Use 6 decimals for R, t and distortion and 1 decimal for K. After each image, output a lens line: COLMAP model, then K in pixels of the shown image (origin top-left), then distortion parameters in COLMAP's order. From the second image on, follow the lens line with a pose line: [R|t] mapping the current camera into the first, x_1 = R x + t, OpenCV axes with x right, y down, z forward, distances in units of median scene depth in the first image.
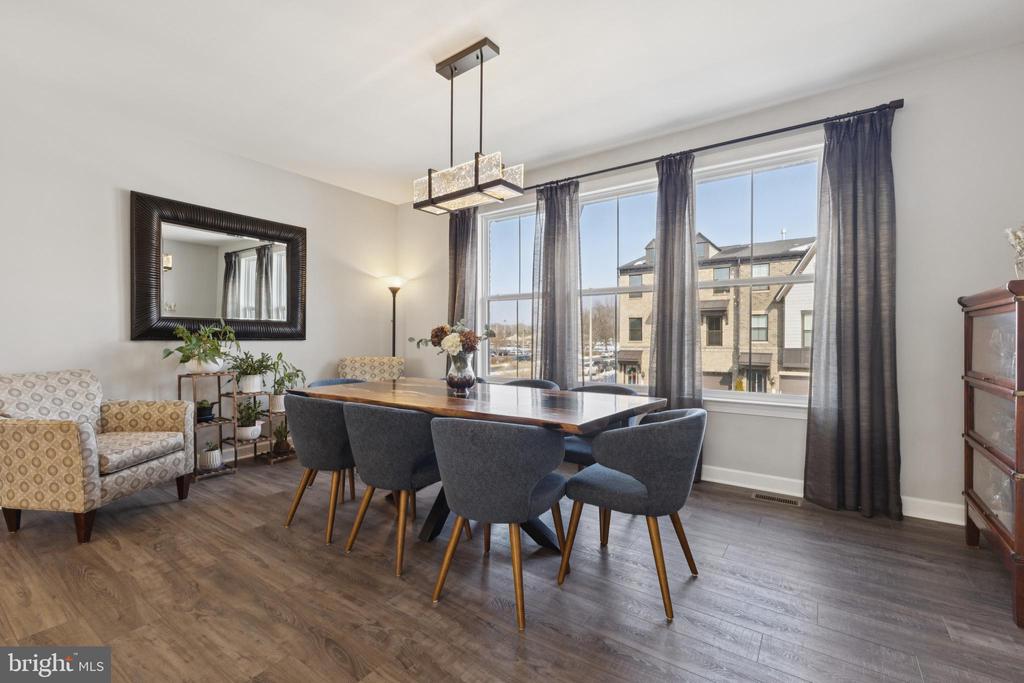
lens RADIAL K [[448.2, 0, 512.0], [0, 448.2, 341.5], [0, 0, 1]] dist [0.029413, 0.000096]
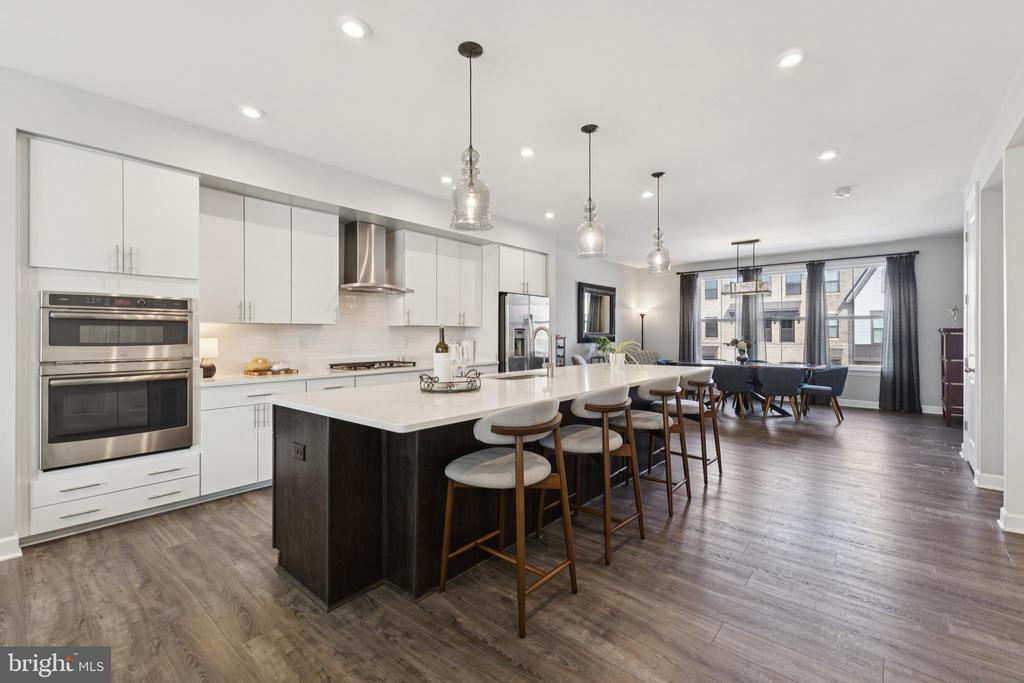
lens RADIAL K [[446.2, 0, 515.3], [0, 446.2, 335.0], [0, 0, 1]] dist [0.004807, 0.000218]
pose [[0.995042, -0.001662, -0.099443, -0.802839], [0.001273, 0.999991, -0.003982, -0.032946], [0.099449, 0.003836, 0.995035, -1.201207]]
